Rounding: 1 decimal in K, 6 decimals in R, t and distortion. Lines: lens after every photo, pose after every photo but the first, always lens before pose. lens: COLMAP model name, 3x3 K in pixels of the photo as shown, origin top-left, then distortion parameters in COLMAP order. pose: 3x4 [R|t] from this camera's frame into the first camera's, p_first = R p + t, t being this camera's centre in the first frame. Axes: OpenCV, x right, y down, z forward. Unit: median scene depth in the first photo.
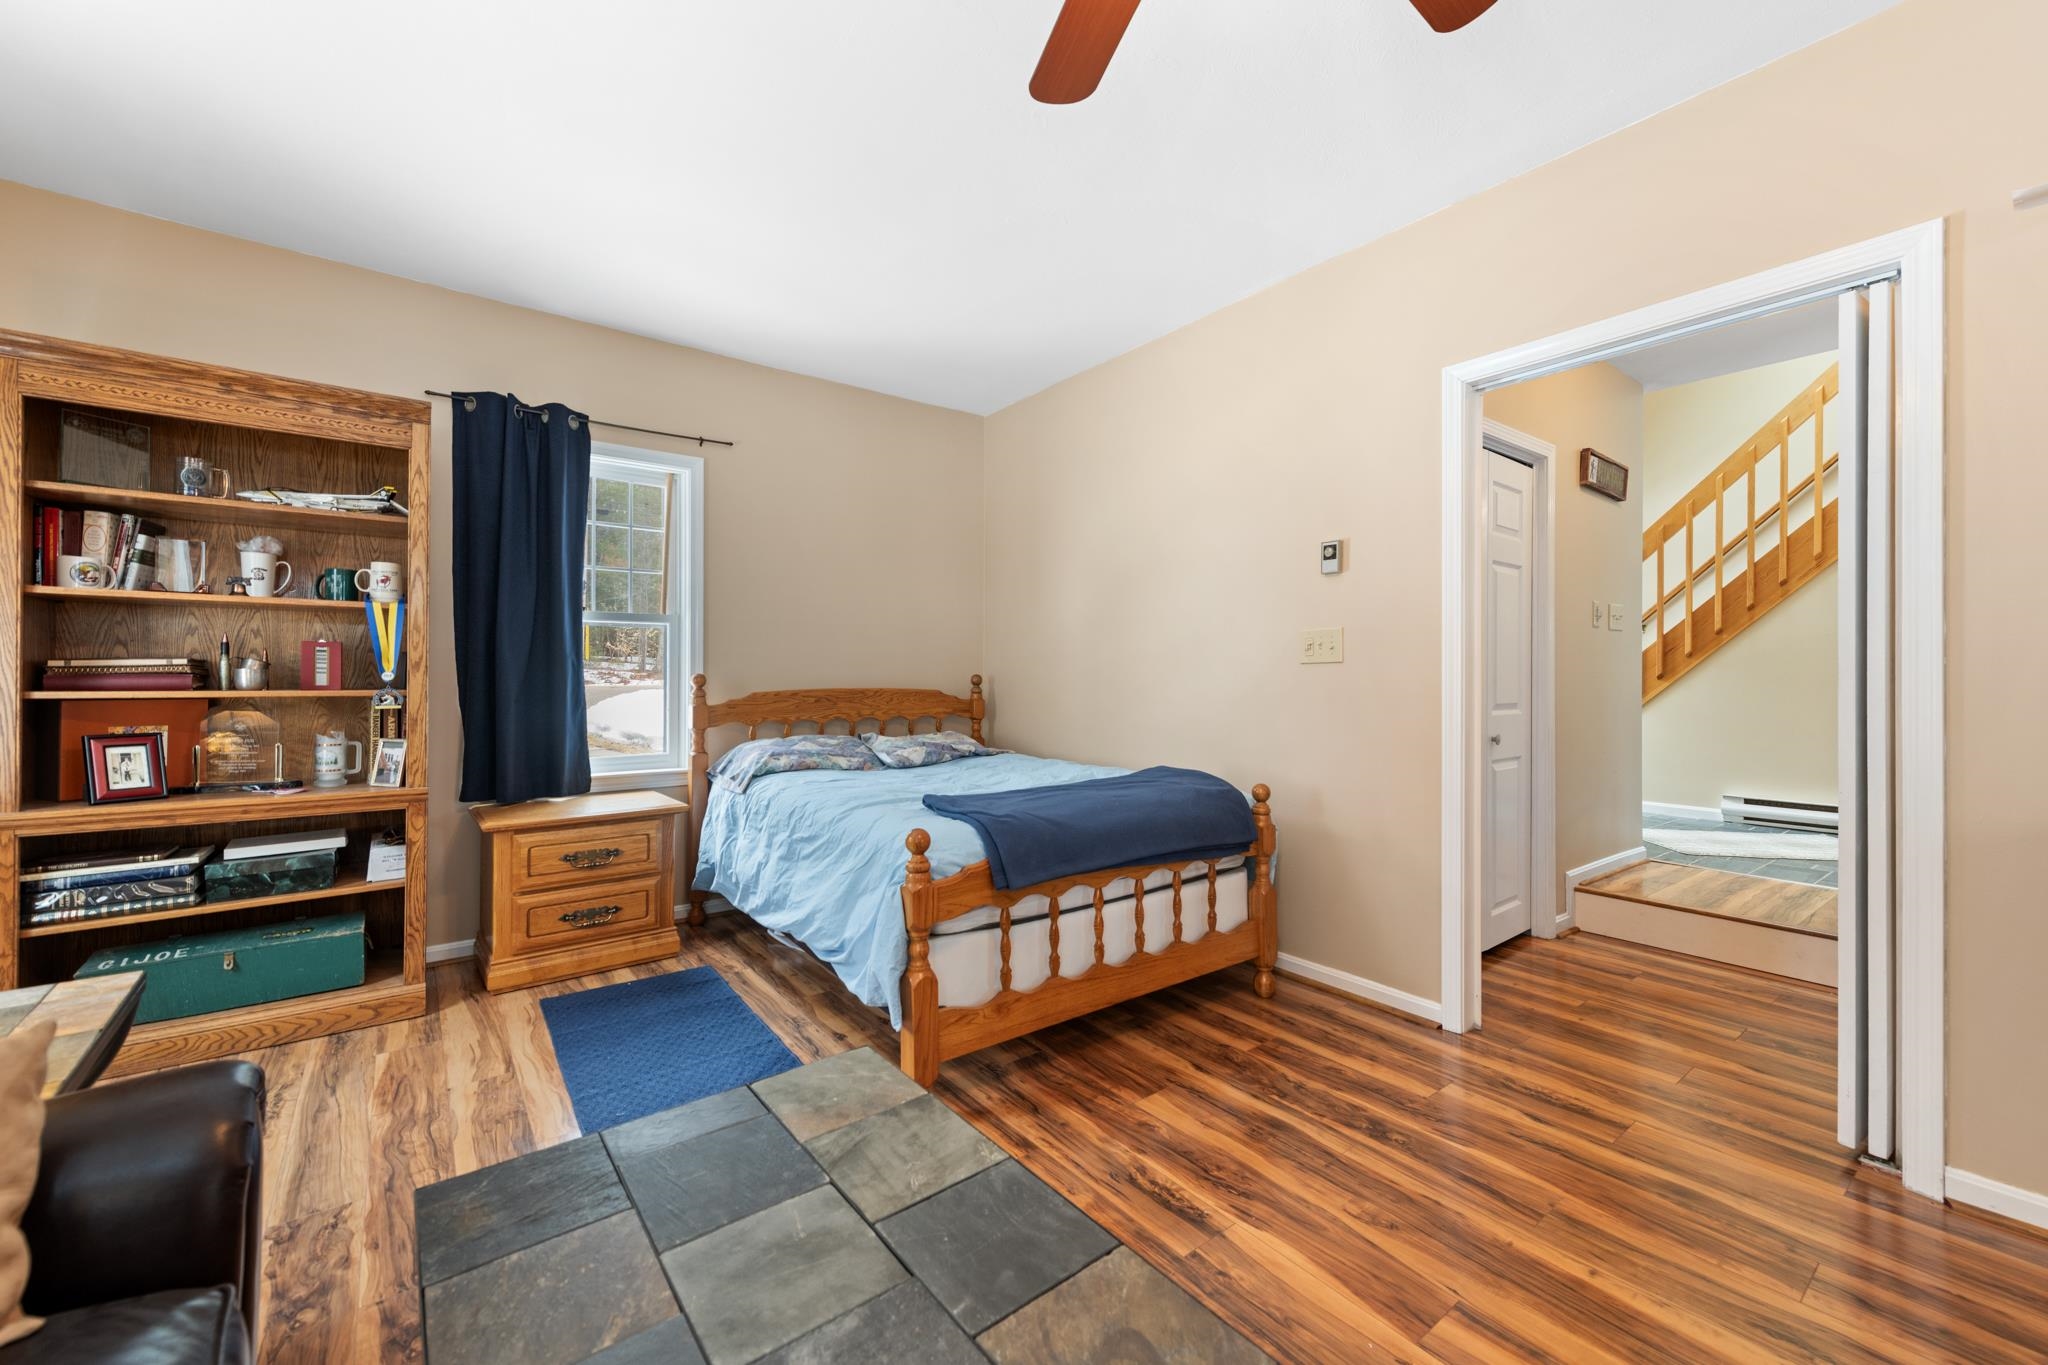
lens RADIAL K [[811.5, 0, 1072.1], [0, 811.5, 677.3], [0, 0, 1]] dist [0.001612, 0.000059]
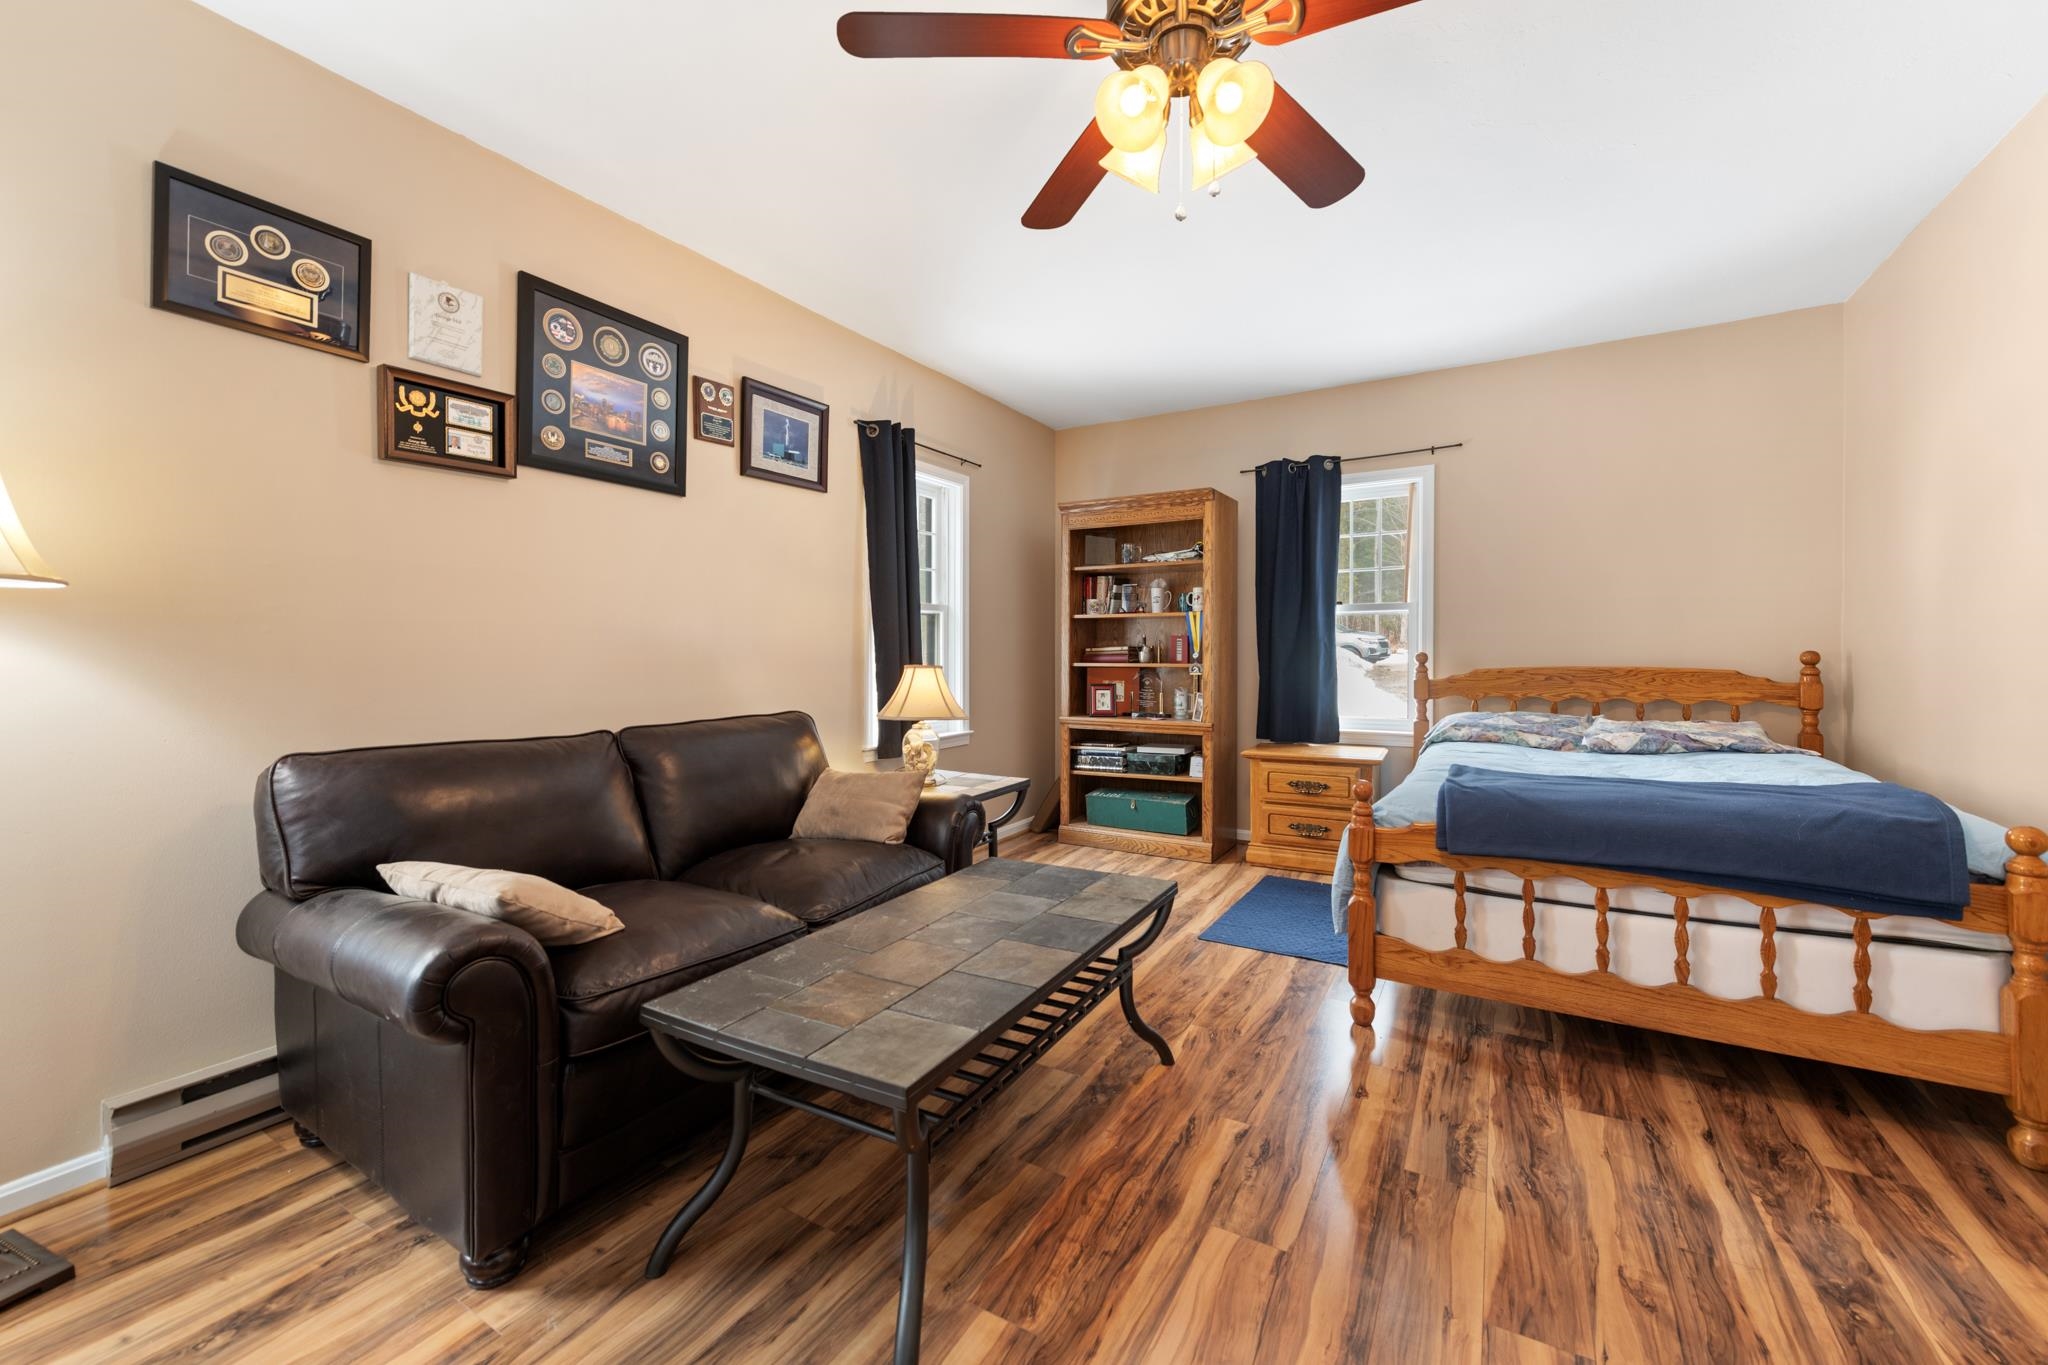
lens RADIAL K [[831.9, 0, 1021.6], [0, 831.9, 653.1], [0, 0, 1]] dist [-0.000520, -0.006451]
pose [[0.356381, -0.000195, -0.934341, 0.646520], [0.005012, 0.999986, 0.001703, -0.011776], [0.934327, -0.005289, 0.356377, 0.051420]]
